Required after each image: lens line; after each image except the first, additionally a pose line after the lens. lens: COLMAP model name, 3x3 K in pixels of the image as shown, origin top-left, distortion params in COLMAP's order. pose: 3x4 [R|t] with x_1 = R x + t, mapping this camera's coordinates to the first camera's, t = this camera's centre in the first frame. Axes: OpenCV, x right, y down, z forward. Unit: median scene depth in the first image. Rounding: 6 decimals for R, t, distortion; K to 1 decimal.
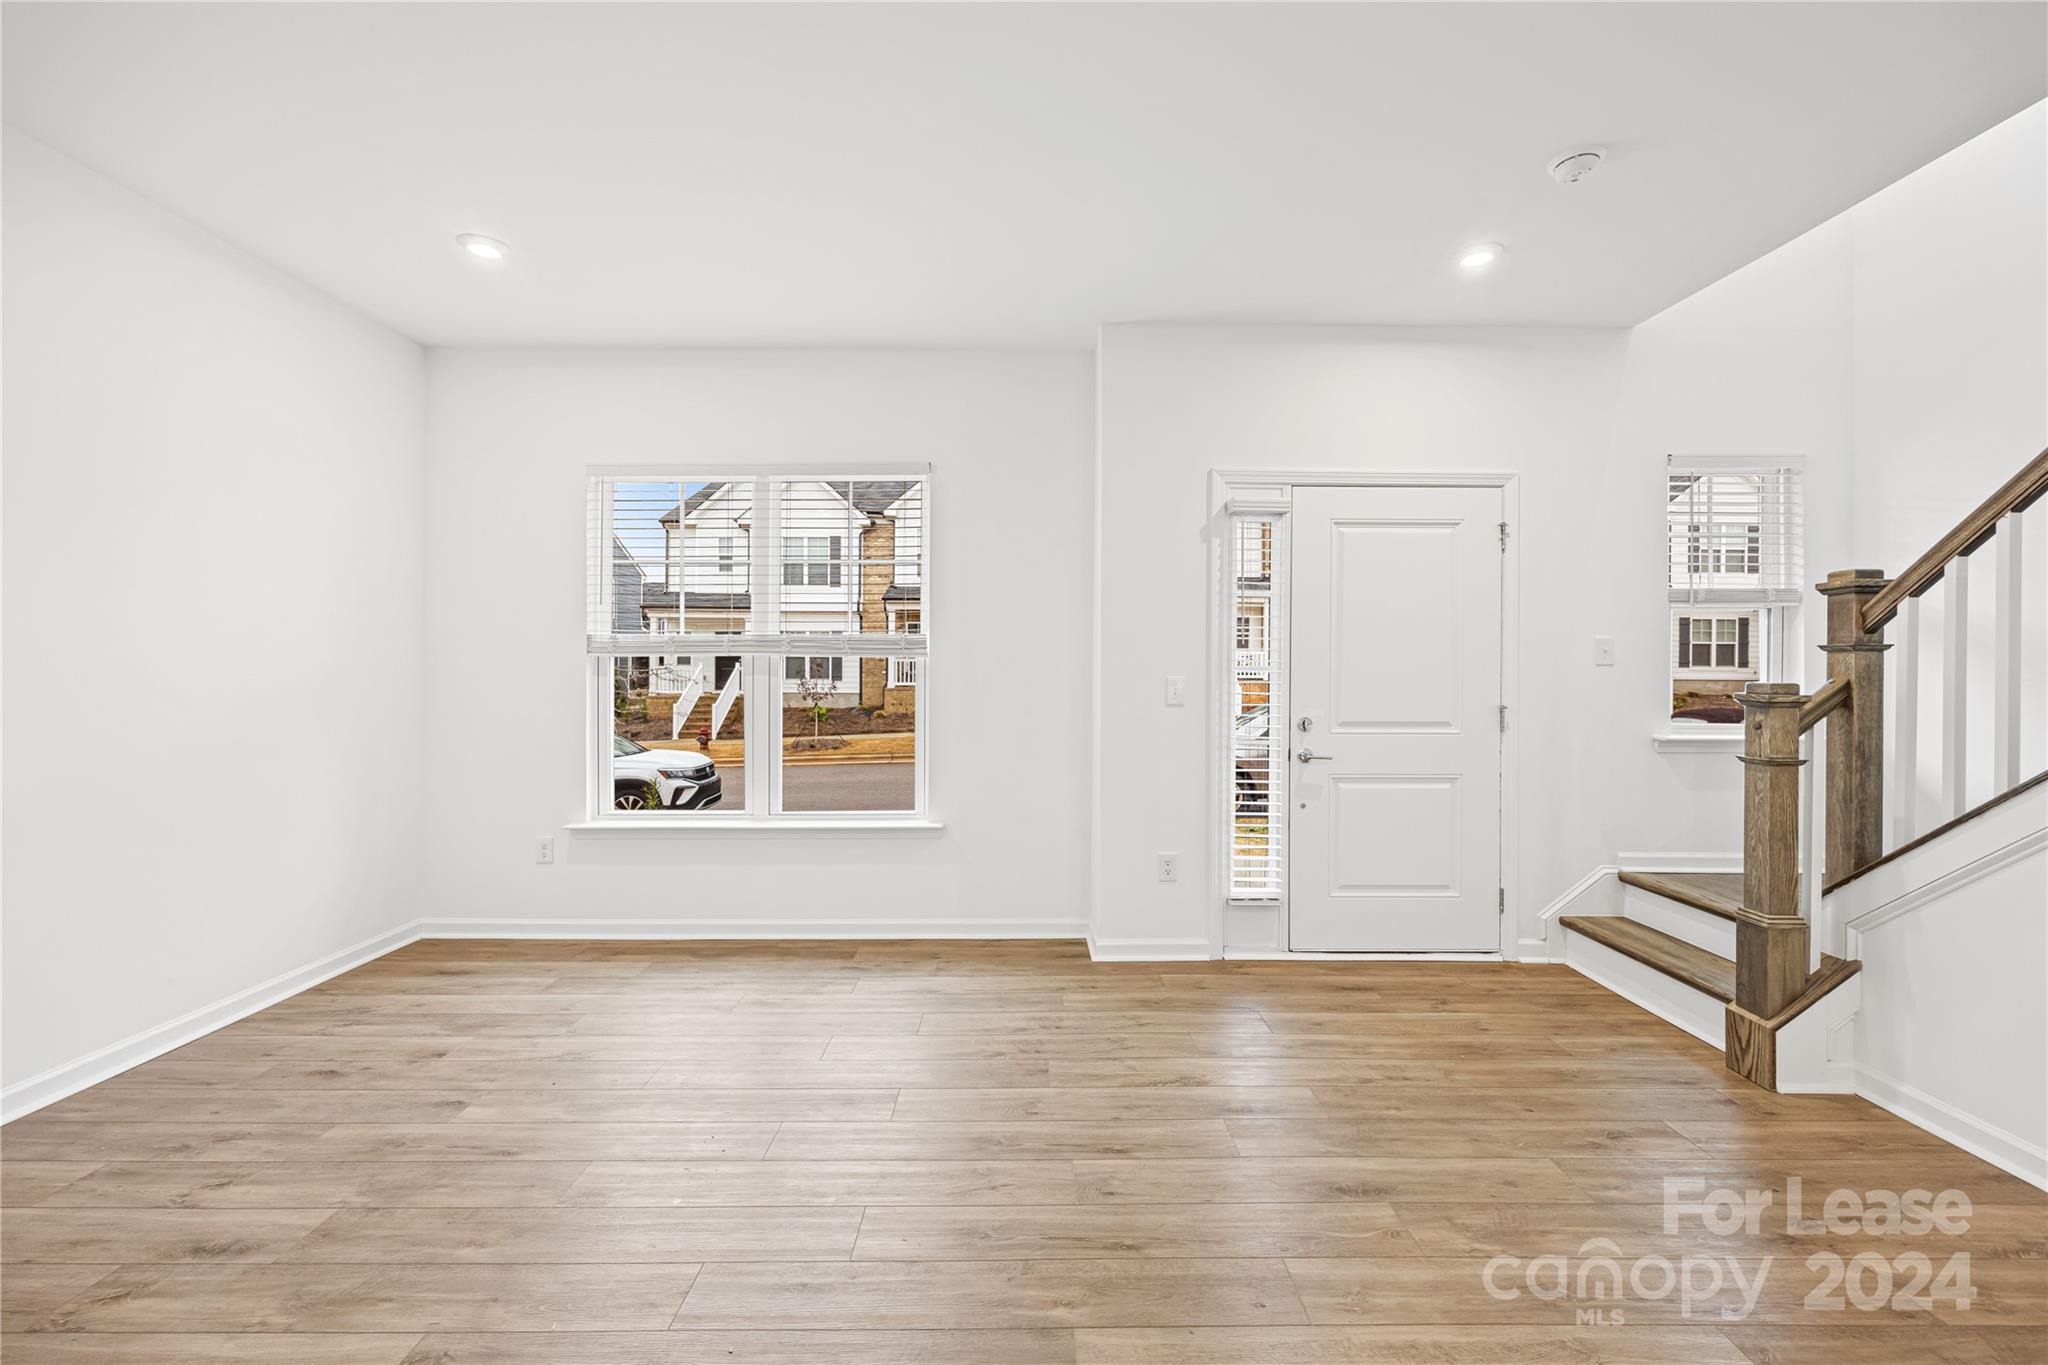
lens RADIAL K [[833.4, 0, 1041.5], [0, 833.4, 680.3], [0, 0, 1]] dist [-0.004181, 0.001637]
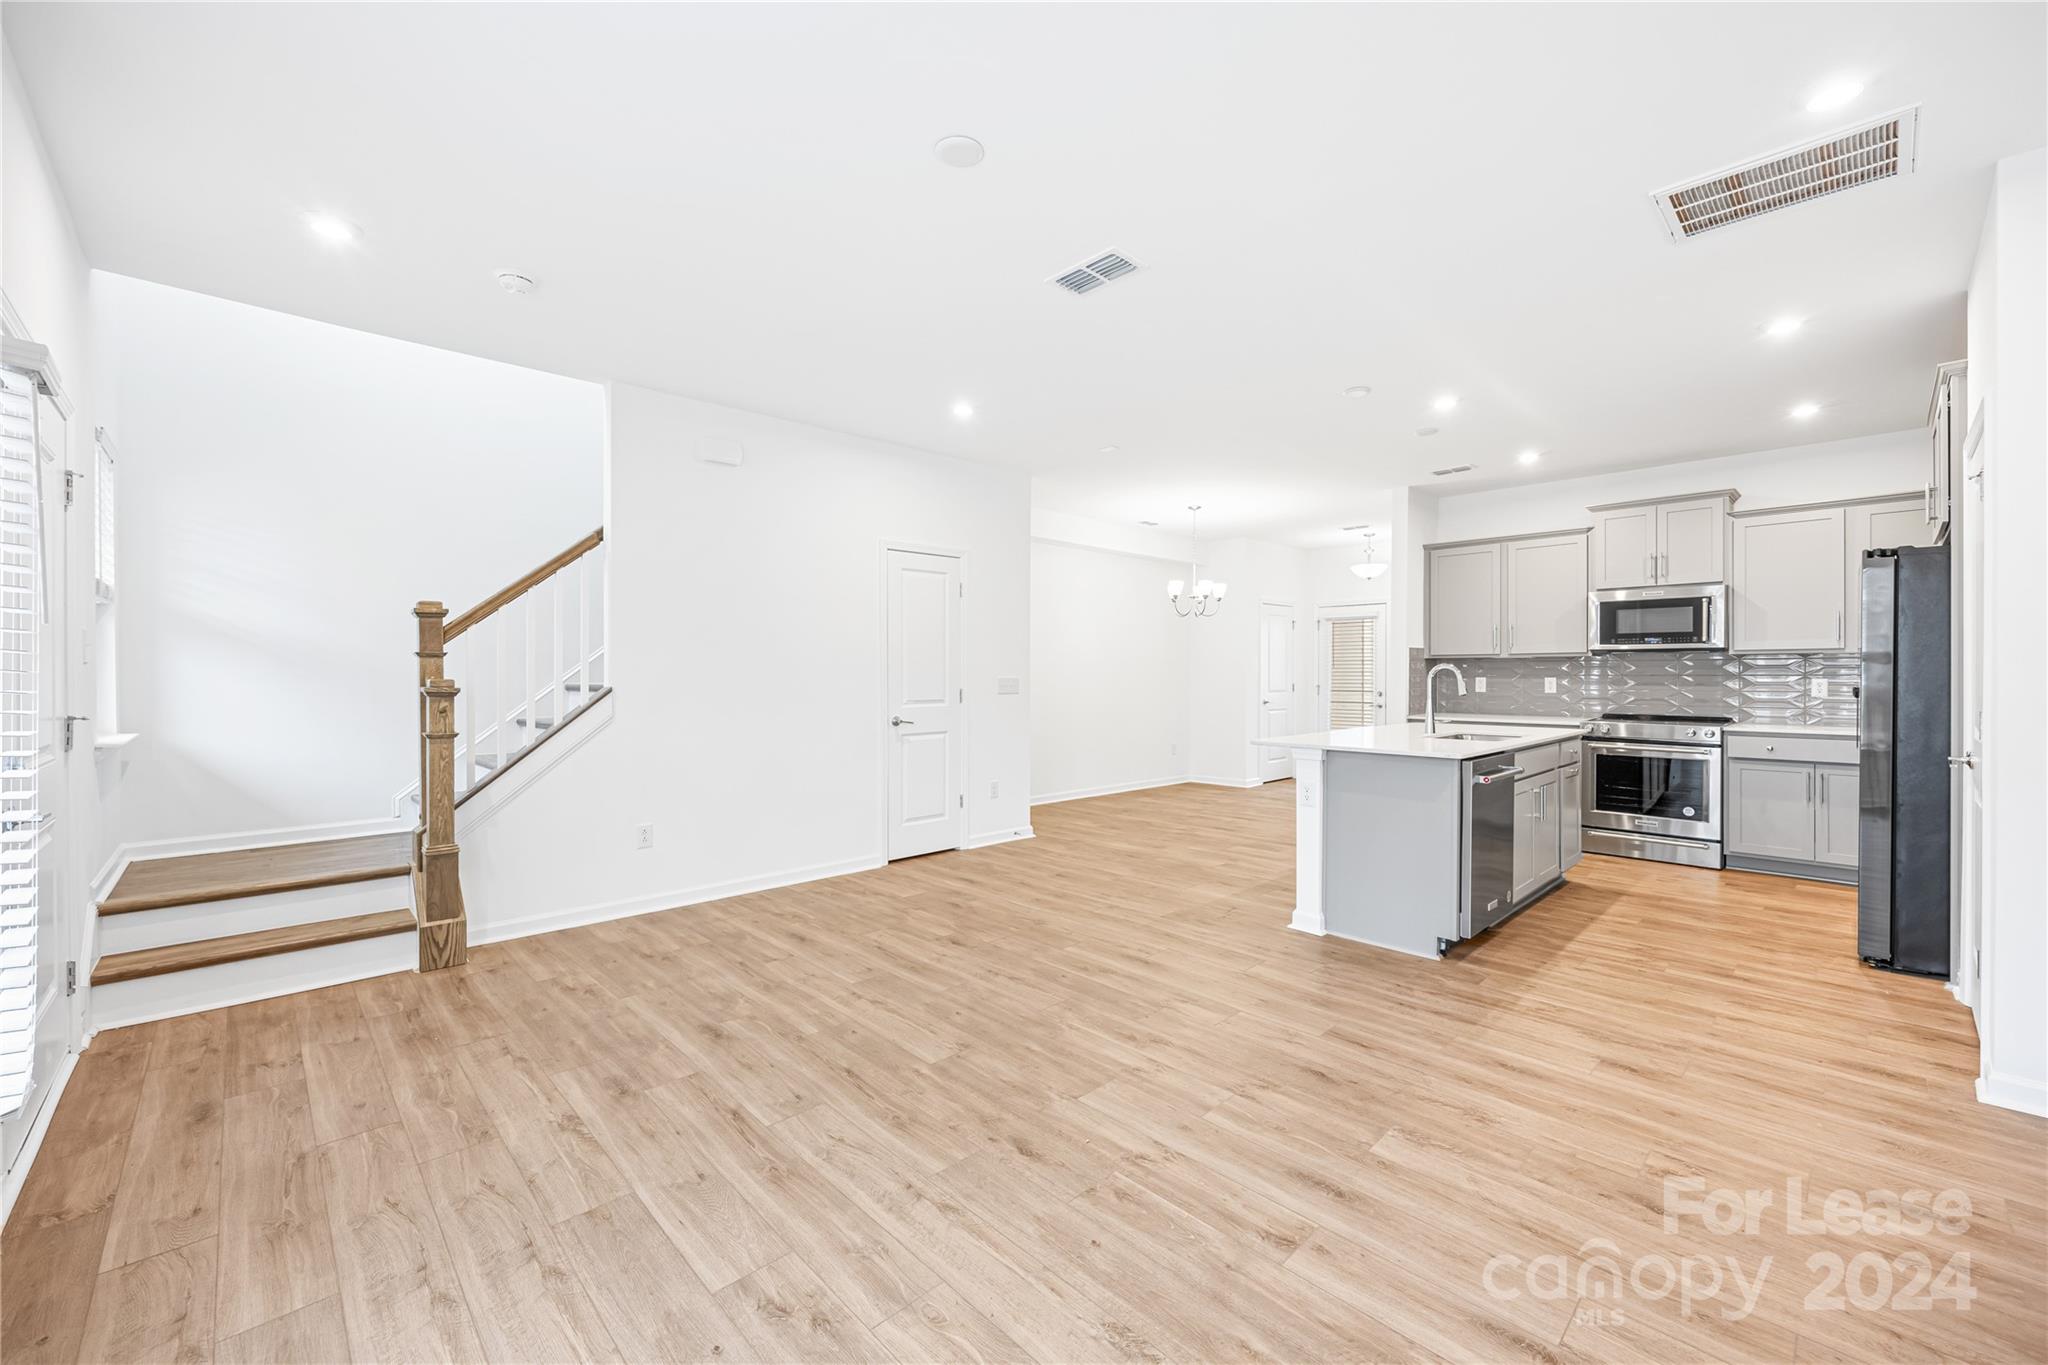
lens RADIAL K [[833.4, 0, 1026.4], [0, 833.4, 684.0], [0, 0, 1]] dist [-0.004181, 0.001637]
pose [[-0.689838, -0.011137, 0.723878, -0.582883], [0.008021, 0.999703, 0.023024, -0.011073], [-0.723919, 0.021689, -0.689544, 0.895640]]
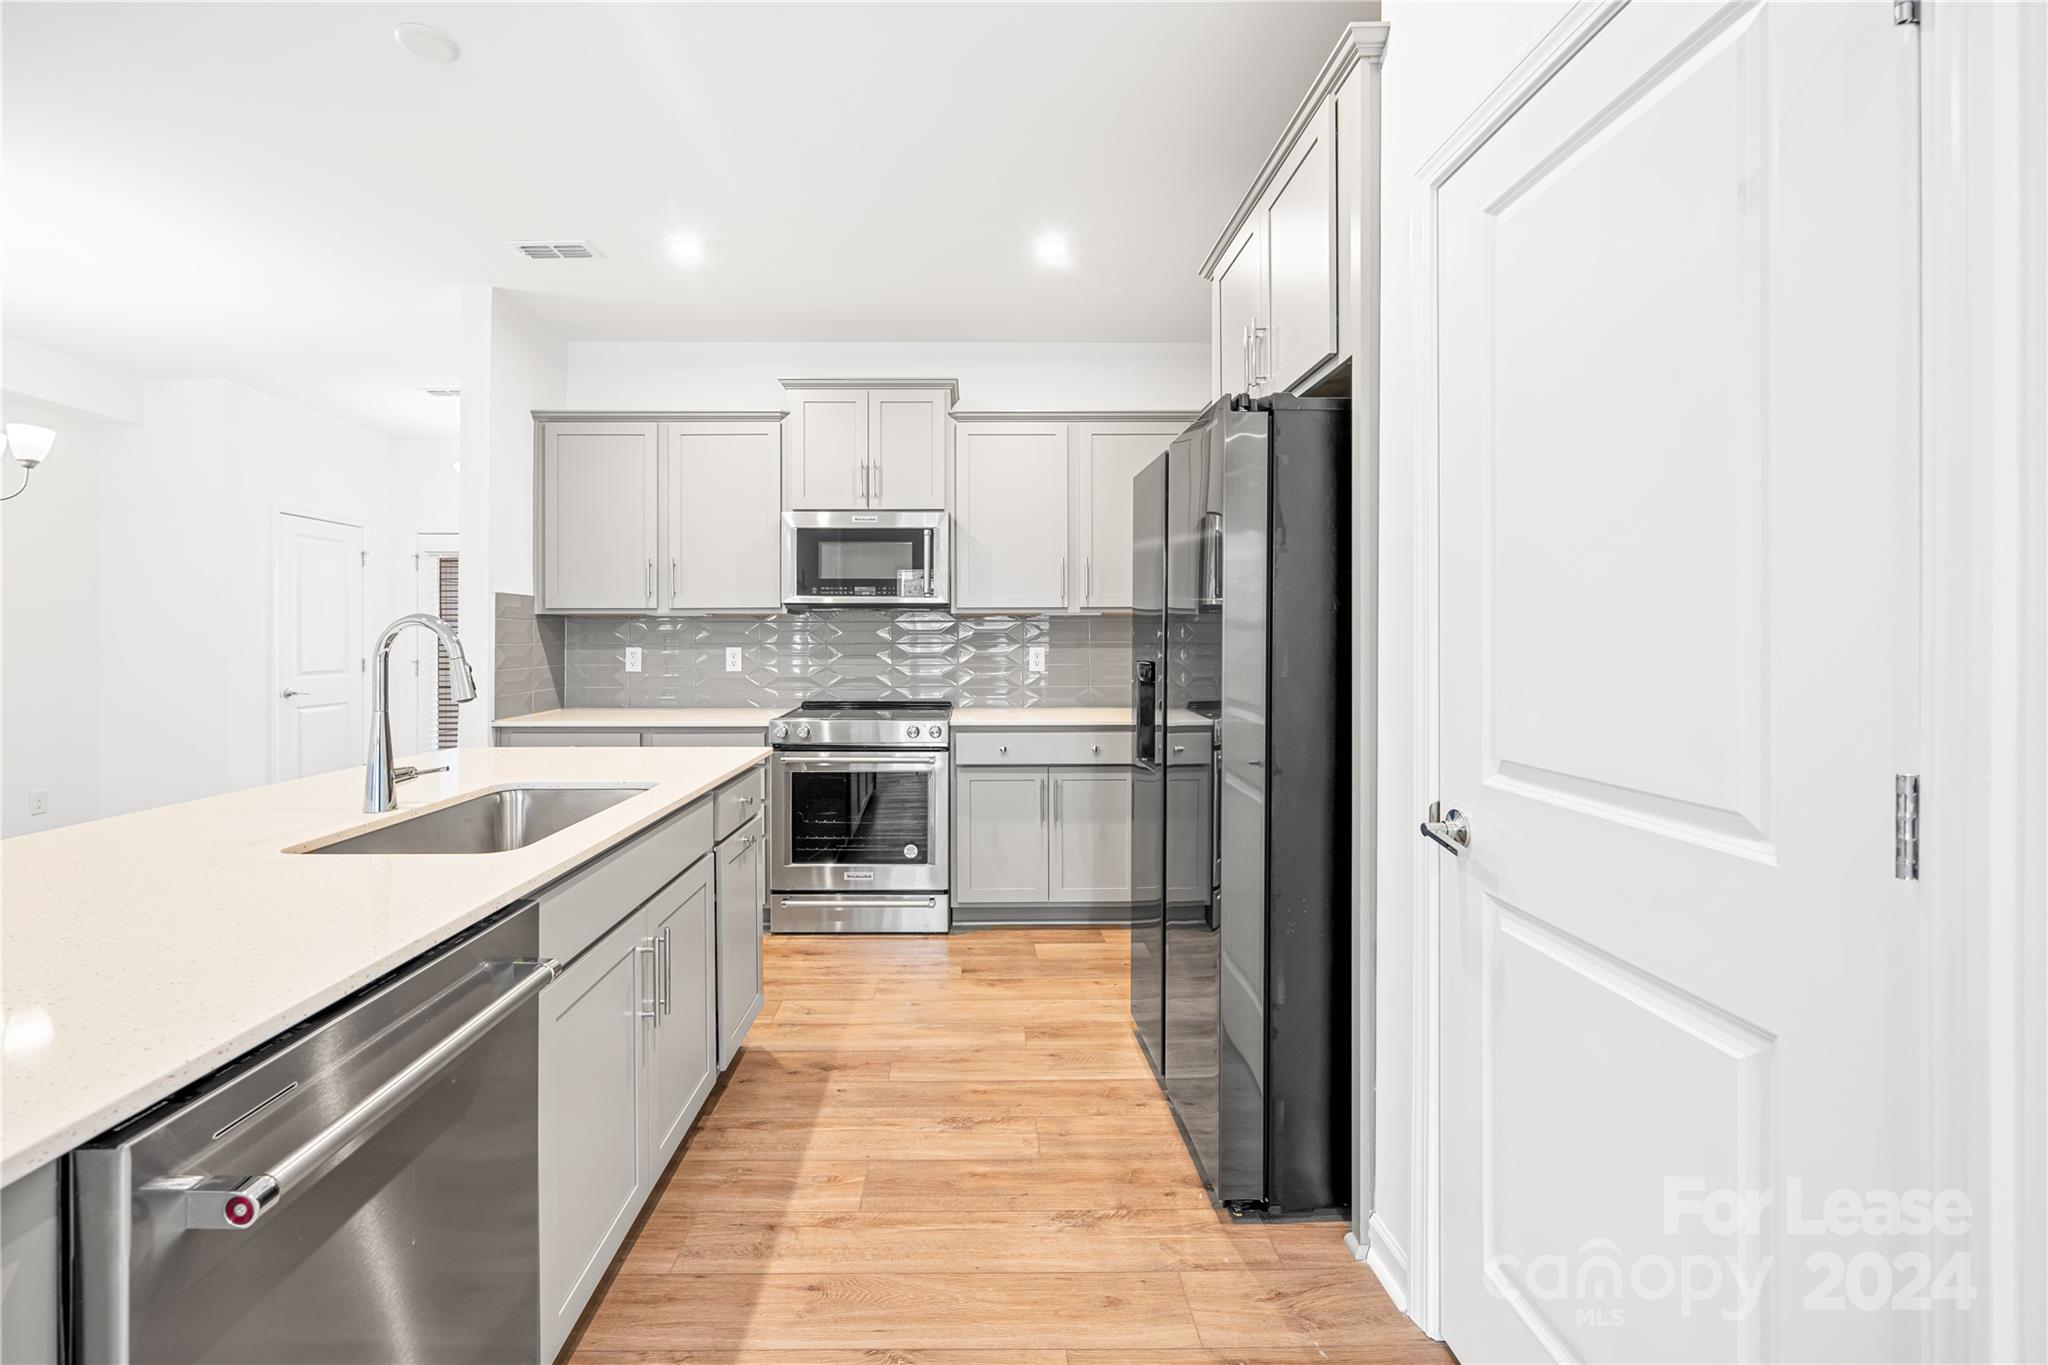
lens RADIAL K [[833.4, 0, 1002.4], [0, 833.4, 640.2], [0, 0, 1]] dist [-0.004181, 0.001637]
pose [[-0.999827, -0.003719, -0.018205, -0.408379], [-0.003916, 0.999934, 0.010793, 0.002276], [0.018164, 0.010863, -0.999776, -0.030873]]
